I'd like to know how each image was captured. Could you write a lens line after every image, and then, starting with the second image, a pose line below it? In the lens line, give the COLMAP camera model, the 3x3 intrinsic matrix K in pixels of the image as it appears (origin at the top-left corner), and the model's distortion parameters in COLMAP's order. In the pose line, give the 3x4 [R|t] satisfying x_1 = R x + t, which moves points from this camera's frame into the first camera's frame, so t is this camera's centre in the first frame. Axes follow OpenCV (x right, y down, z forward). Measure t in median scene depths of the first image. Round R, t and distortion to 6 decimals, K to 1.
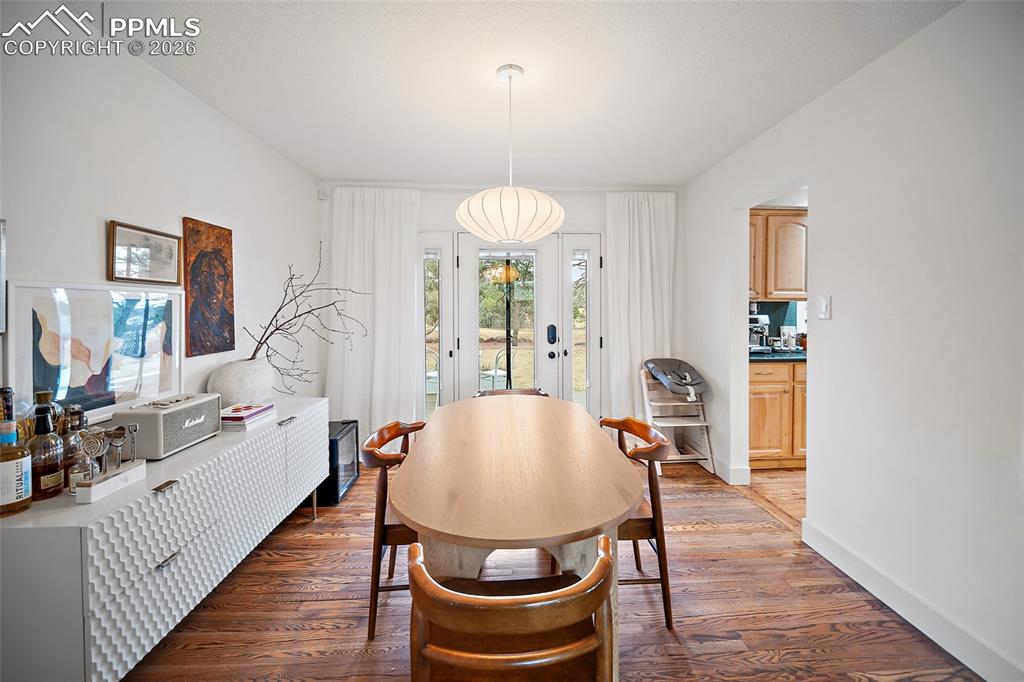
lens RADIAL K [[417.1, 0, 514.0], [0, 417.1, 309.5], [0, 0, 1]] dist [-0.000281, -0.000172]
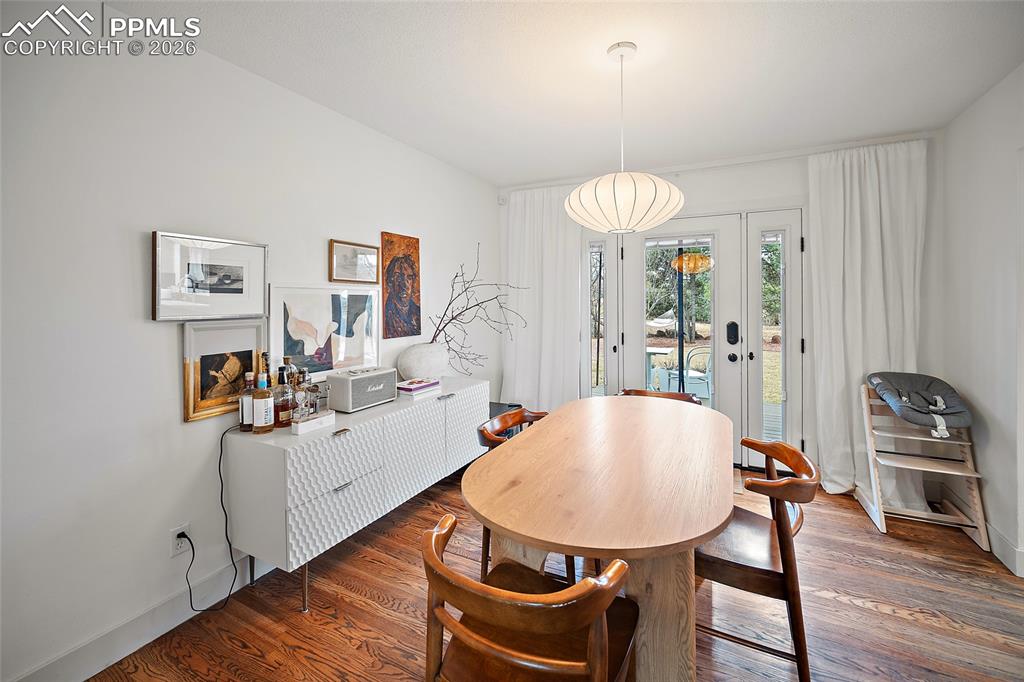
lens RADIAL K [[423.4, 0, 512.9], [0, 423.4, 300.8], [0, 0, 1]] dist [0.000895, 0.000080]
pose [[0.868323, 0.002529, -0.495993, 0.209535], [-0.004605, 0.999985, -0.002963, -0.002312], [0.495978, 0.004856, 0.868322, 0.045772]]
